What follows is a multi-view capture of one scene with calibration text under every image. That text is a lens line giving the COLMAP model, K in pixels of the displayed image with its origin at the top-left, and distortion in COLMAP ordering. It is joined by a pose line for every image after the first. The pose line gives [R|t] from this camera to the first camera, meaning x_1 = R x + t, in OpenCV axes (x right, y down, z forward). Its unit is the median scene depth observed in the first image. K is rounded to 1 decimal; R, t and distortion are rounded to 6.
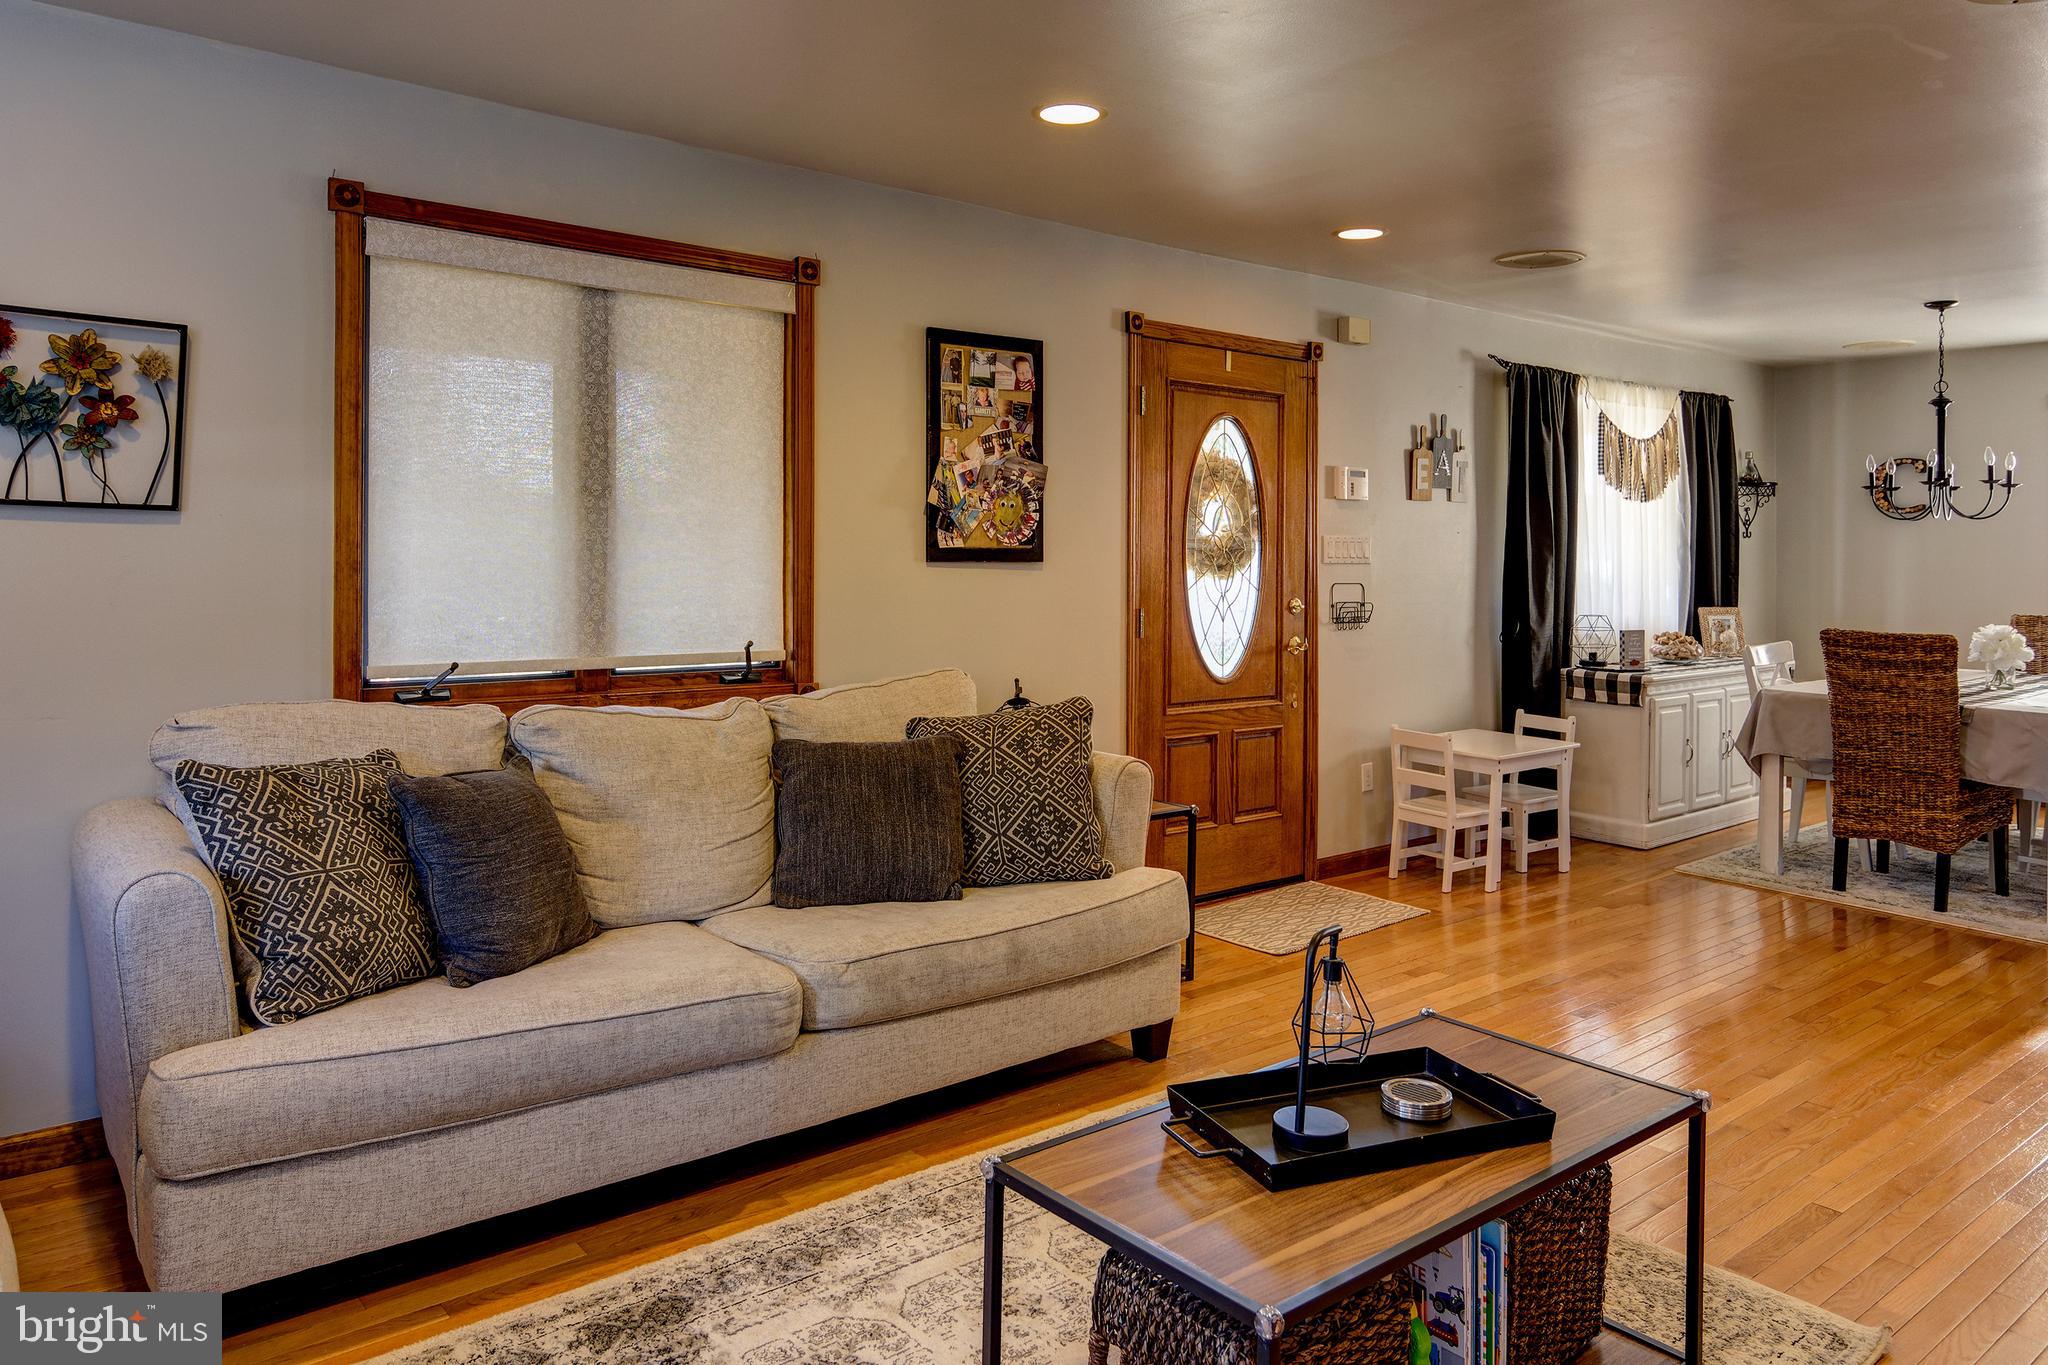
lens RADIAL K [[1393.3, 0, 1019.0], [0, 1393.3, 564.7], [0, 0, 1]] dist [0.008591, 0.002479]
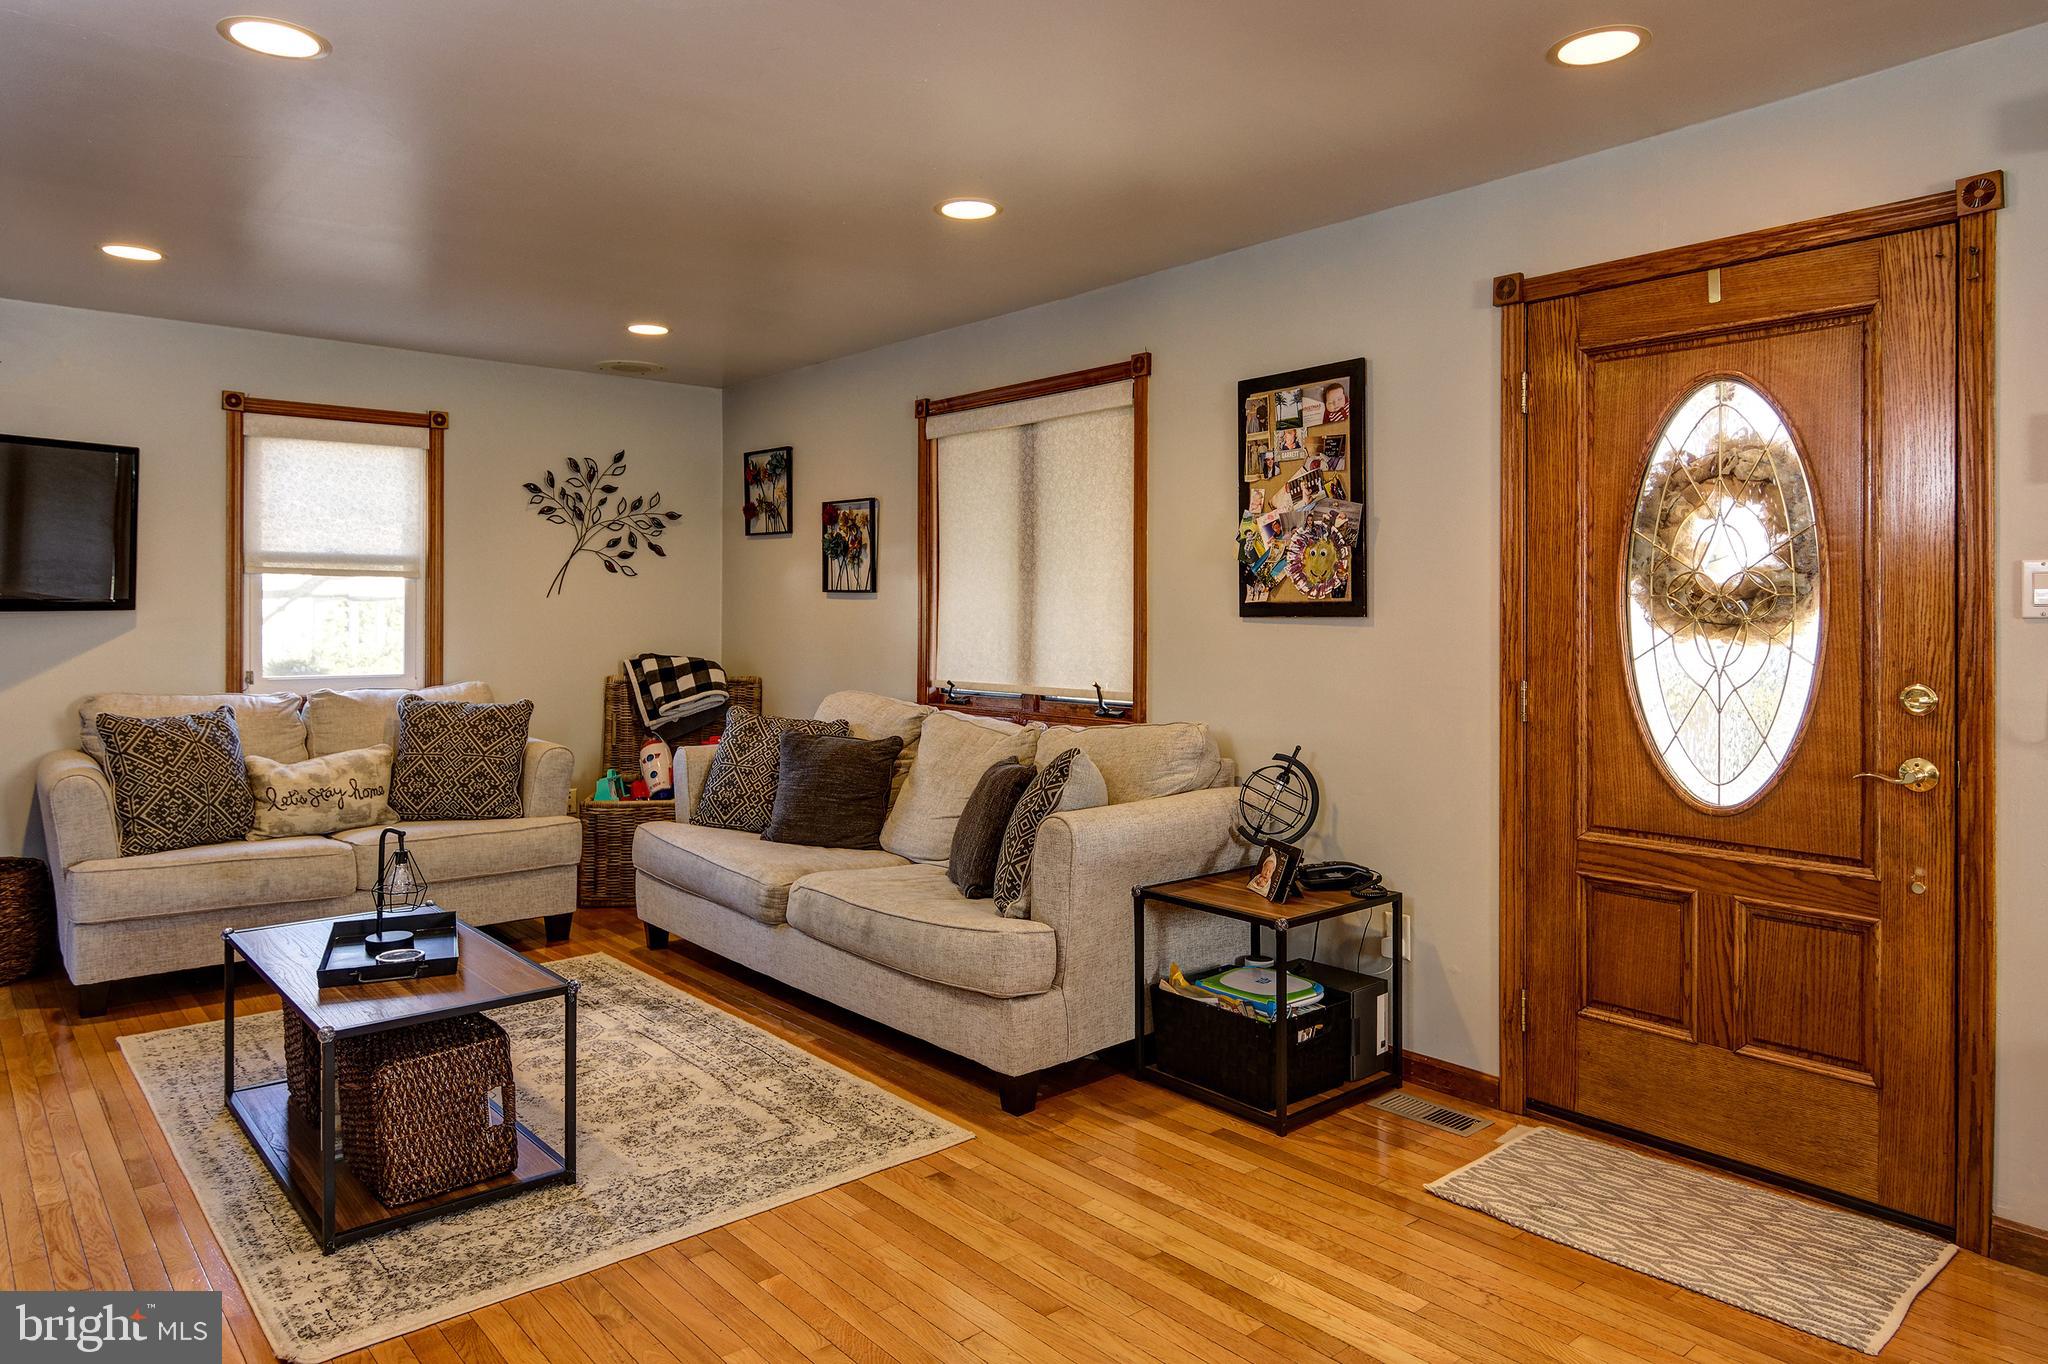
lens RADIAL K [[1322.2, 0, 1026.0], [0, 1322.2, 624.4], [0, 0, 1]] dist [0.004704, 0.001027]
pose [[0.006486, -0.000725, -0.999979, 0.846223], [-0.005571, 0.999984, -0.000761, 0.004591], [0.999963, 0.005576, 0.006482, 0.809890]]
